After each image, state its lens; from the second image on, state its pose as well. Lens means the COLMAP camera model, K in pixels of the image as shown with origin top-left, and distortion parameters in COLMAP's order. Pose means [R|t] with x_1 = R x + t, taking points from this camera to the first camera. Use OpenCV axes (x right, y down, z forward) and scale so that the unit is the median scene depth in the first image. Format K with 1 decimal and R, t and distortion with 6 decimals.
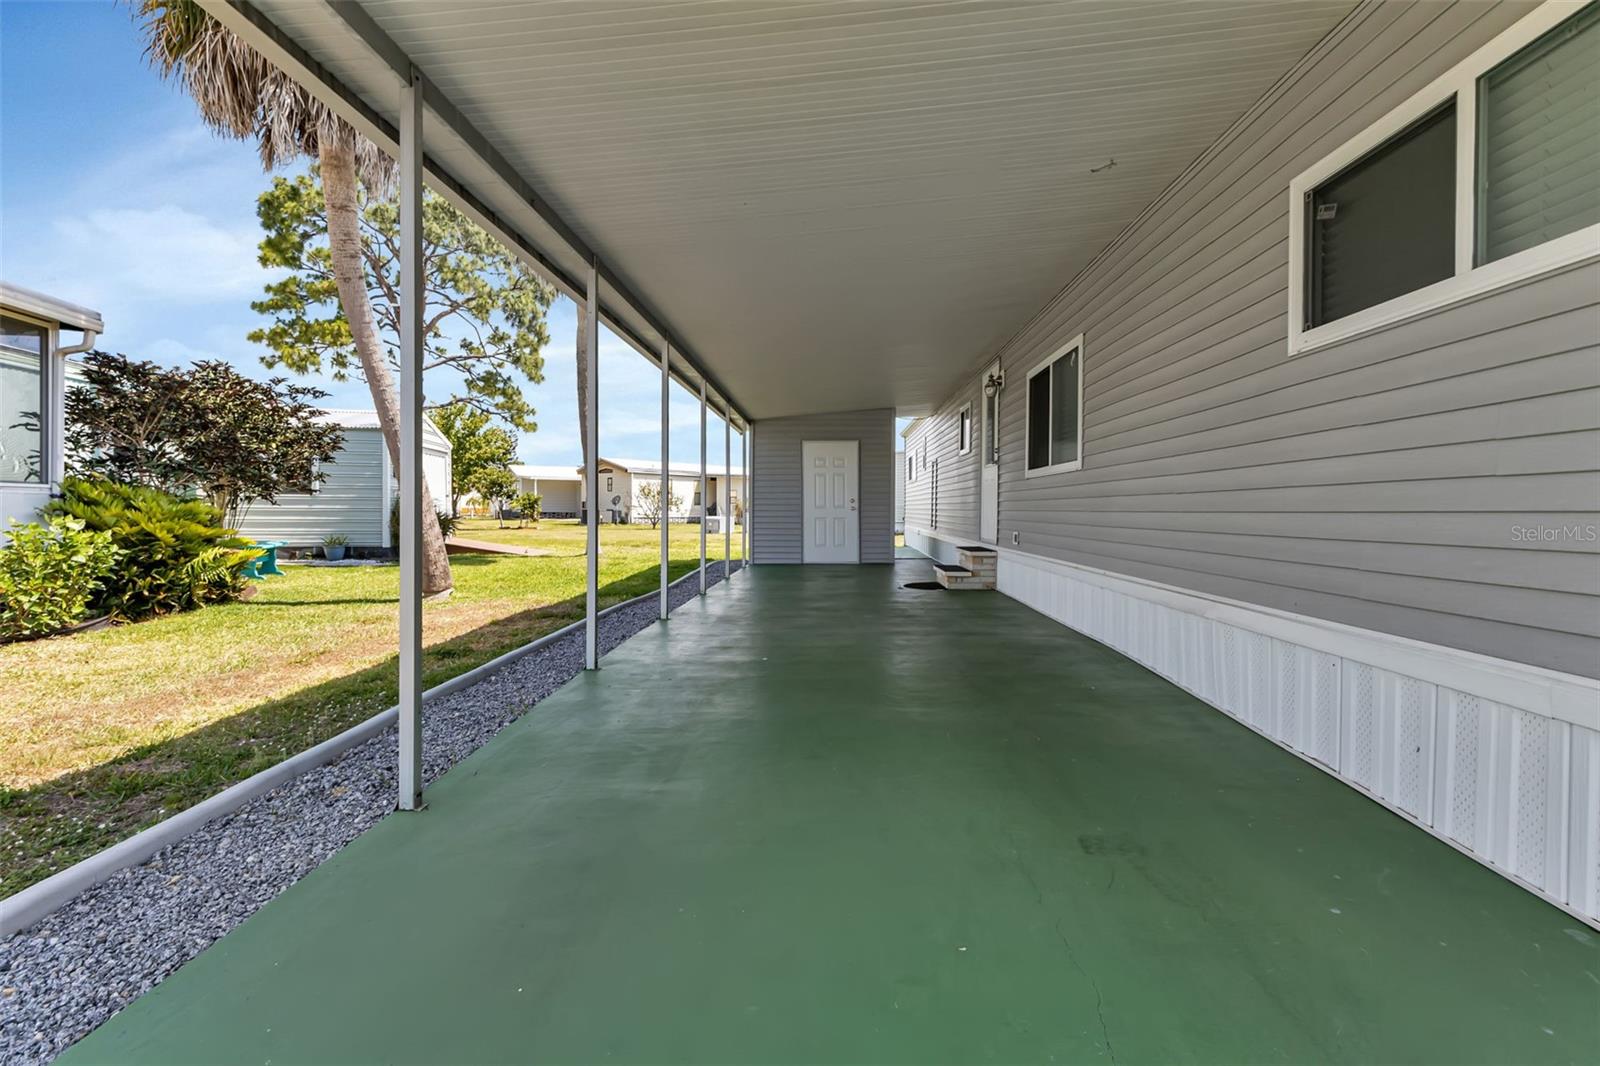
lens RADIAL K [[720.0, 0, 824.6], [0, 720.0, 505.0], [0, 0, 1]] dist [-0.017479, -0.000040]
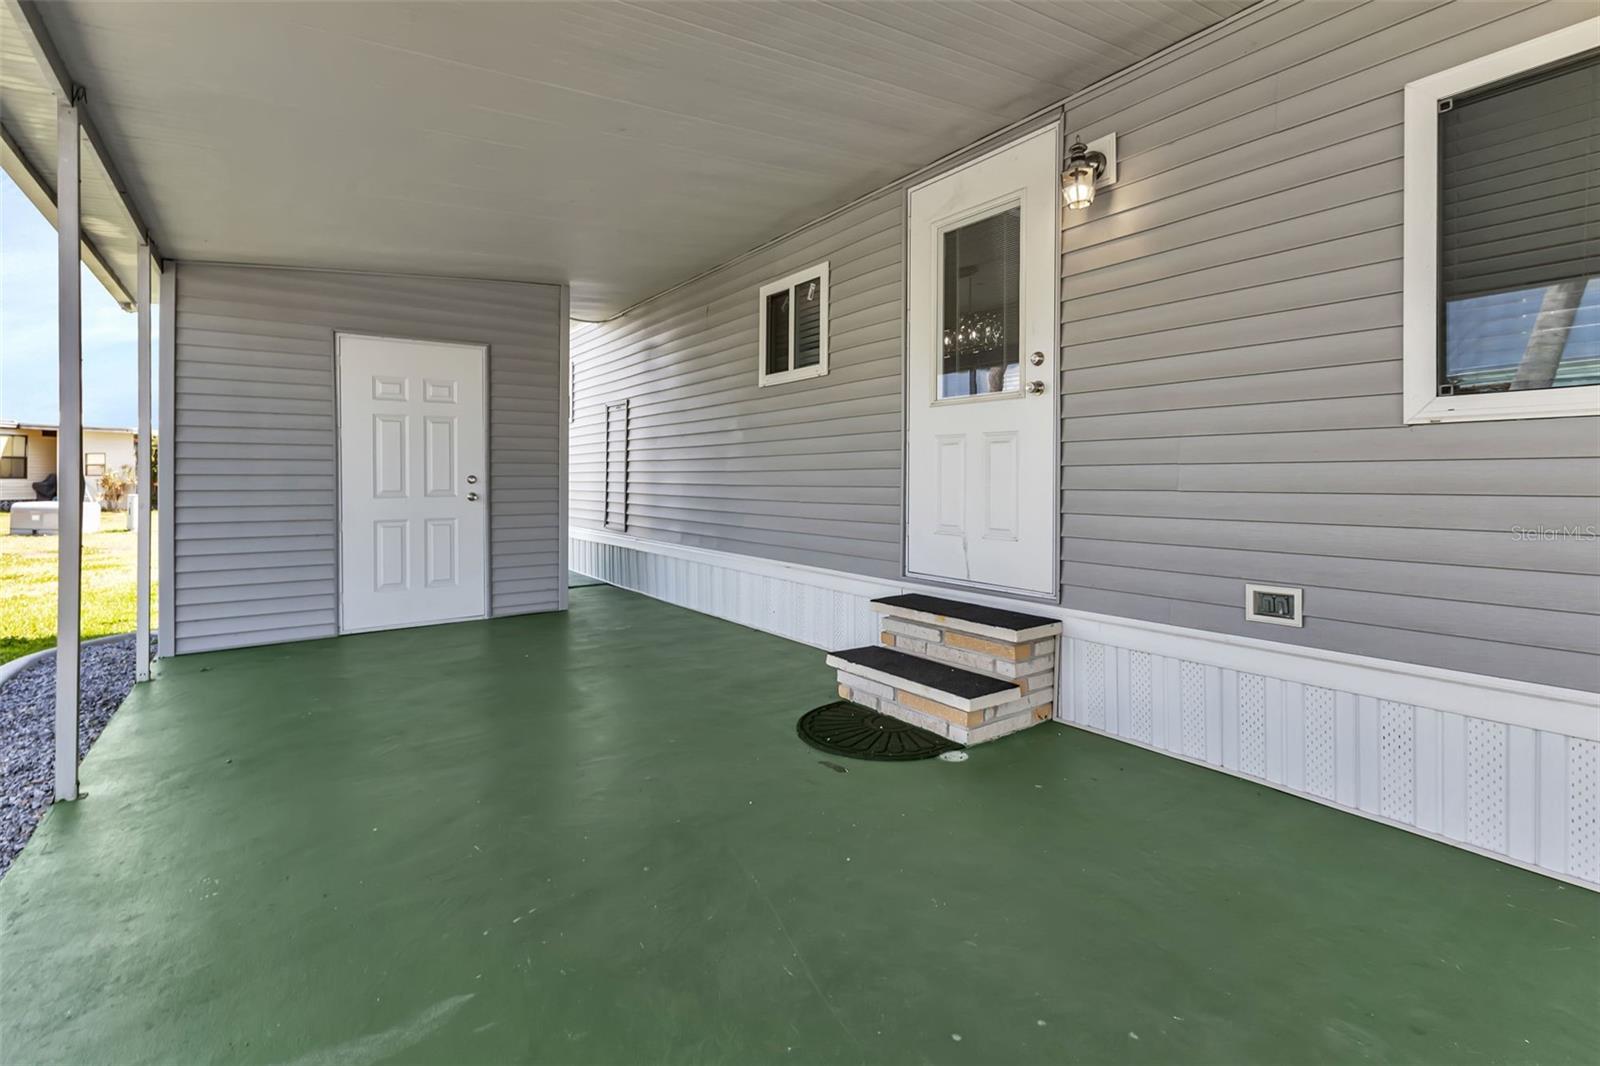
lens RADIAL K [[713.5, 0, 802.5], [0, 713.5, 468.1], [0, 0, 1]] dist [-0.000585, -0.000128]
pose [[0.794933, 0.004521, 0.606680, -0.066887], [0.000441, 0.999968, -0.008030, -0.009270], [-0.606697, 0.006651, 0.794905, 0.525879]]
